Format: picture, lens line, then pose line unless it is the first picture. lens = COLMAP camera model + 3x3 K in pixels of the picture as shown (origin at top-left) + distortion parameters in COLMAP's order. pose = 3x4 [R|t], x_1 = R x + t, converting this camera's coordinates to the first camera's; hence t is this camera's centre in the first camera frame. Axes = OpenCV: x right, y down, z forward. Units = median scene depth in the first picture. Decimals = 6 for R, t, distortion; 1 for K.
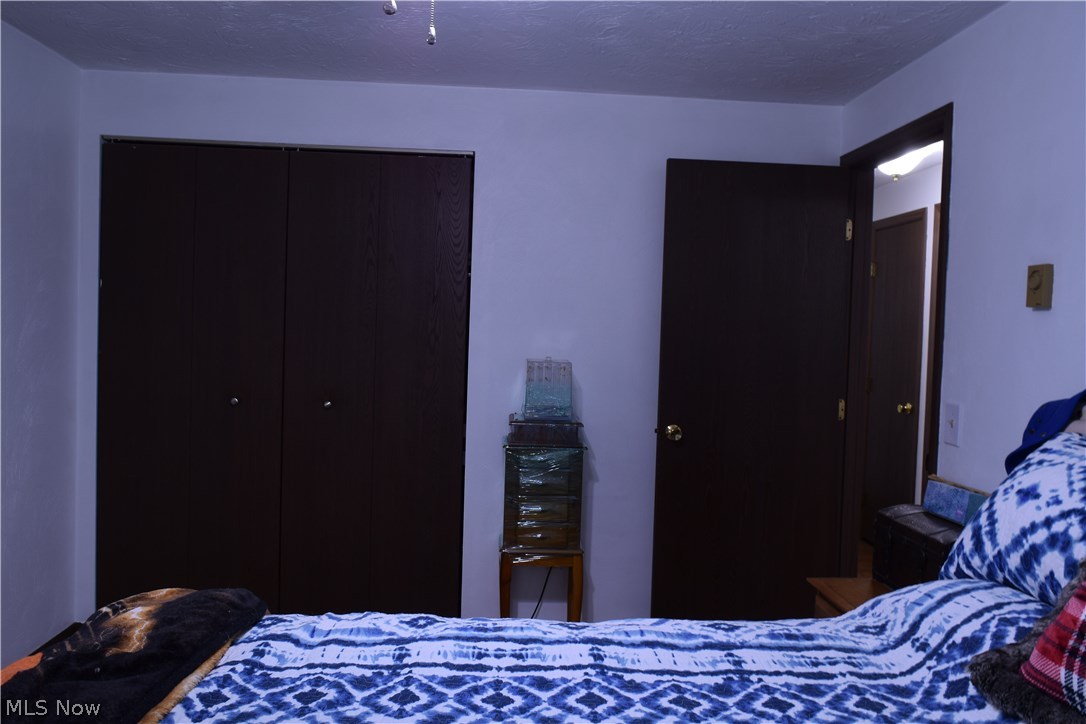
lens RADIAL K [[834.4, 0, 544.9], [0, 834.4, 359.7], [0, 0, 1]] dist [-0.025580, 0.006820]
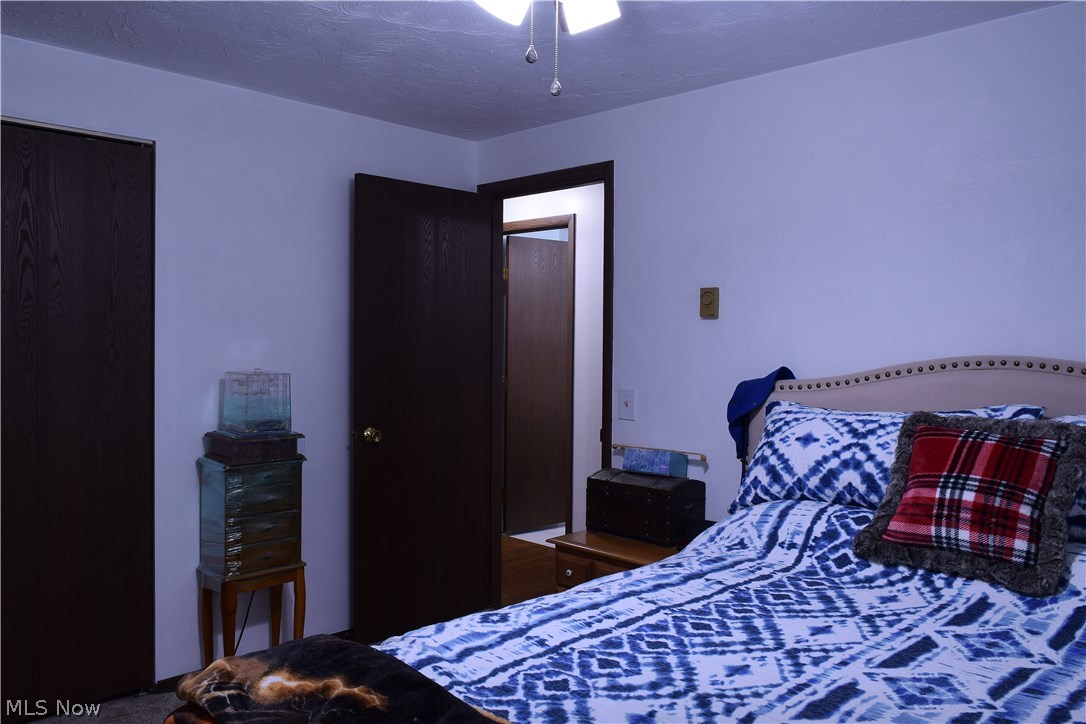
lens RADIAL K [[834.4, 0, 544.9], [0, 834.4, 359.7], [0, 0, 1]] dist [-0.025580, 0.006820]
pose [[0.744238, -0.041023, 0.666654, -0.870030], [0.039936, 0.999059, 0.016894, -0.037082], [-0.666720, 0.014051, 0.745176, 0.160755]]
